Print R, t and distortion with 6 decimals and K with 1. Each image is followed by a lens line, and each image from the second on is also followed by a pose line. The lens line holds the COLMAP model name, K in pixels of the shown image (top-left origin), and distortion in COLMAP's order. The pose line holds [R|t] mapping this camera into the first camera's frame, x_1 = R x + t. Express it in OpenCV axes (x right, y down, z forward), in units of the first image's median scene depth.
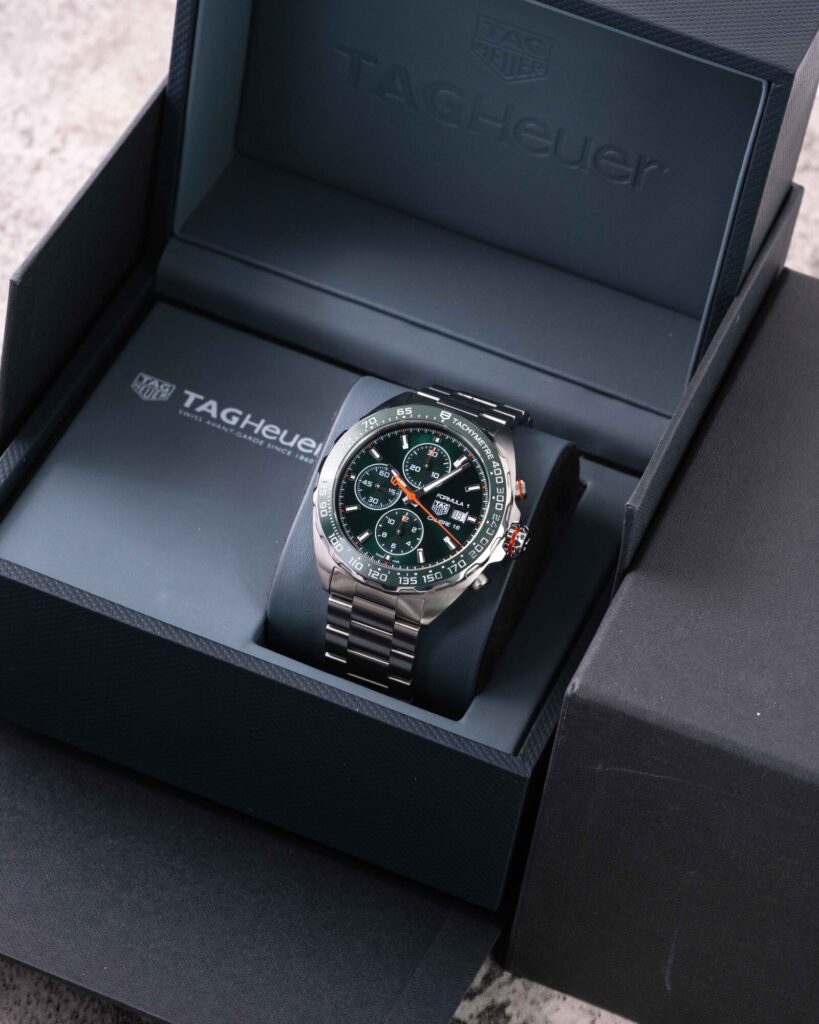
lens RADIAL K [[4321.3, 0, 408.5], [0, 4321.3, 514.1], [0, 0, 1]] dist [-0.241835, 0.000000]
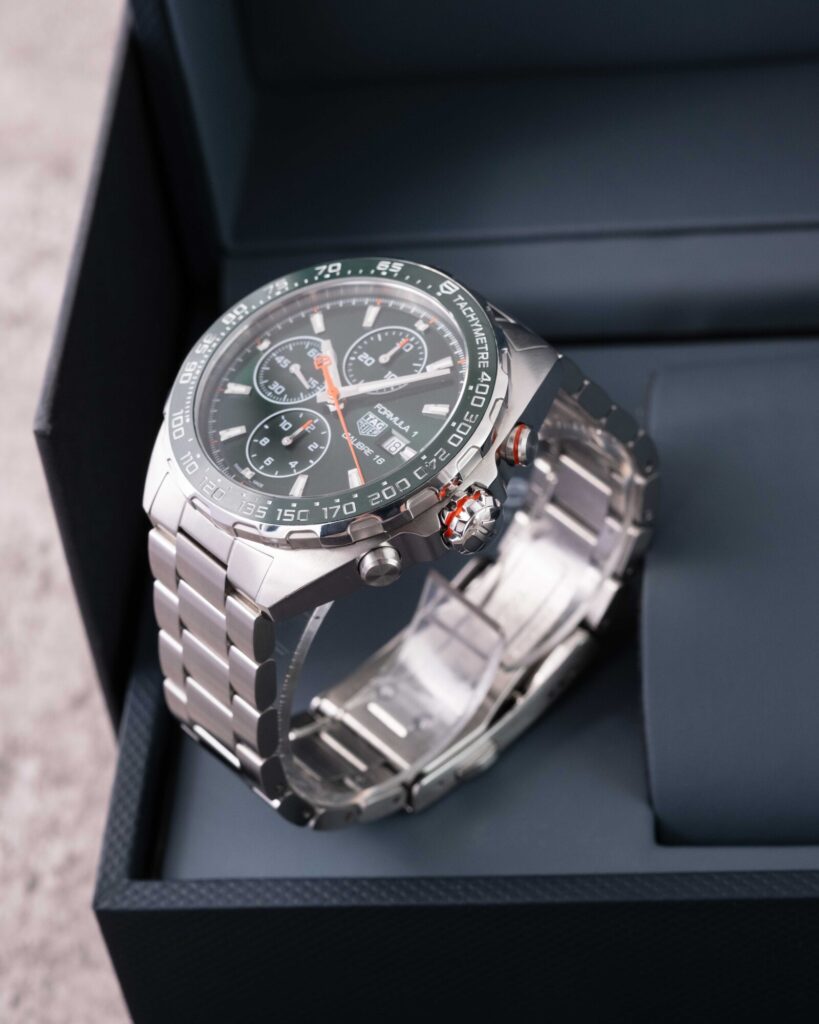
lens RADIAL K [[4321.3, 0, 409.1], [0, 4321.3, 512.0], [0, 0, 1]] dist [-0.241835, 0.000000]
pose [[0.887505, 0.281452, -0.364854, 0.216512], [-0.368259, 0.909160, -0.194454, 0.114336], [0.276982, 0.306940, 0.910532, 0.499040]]
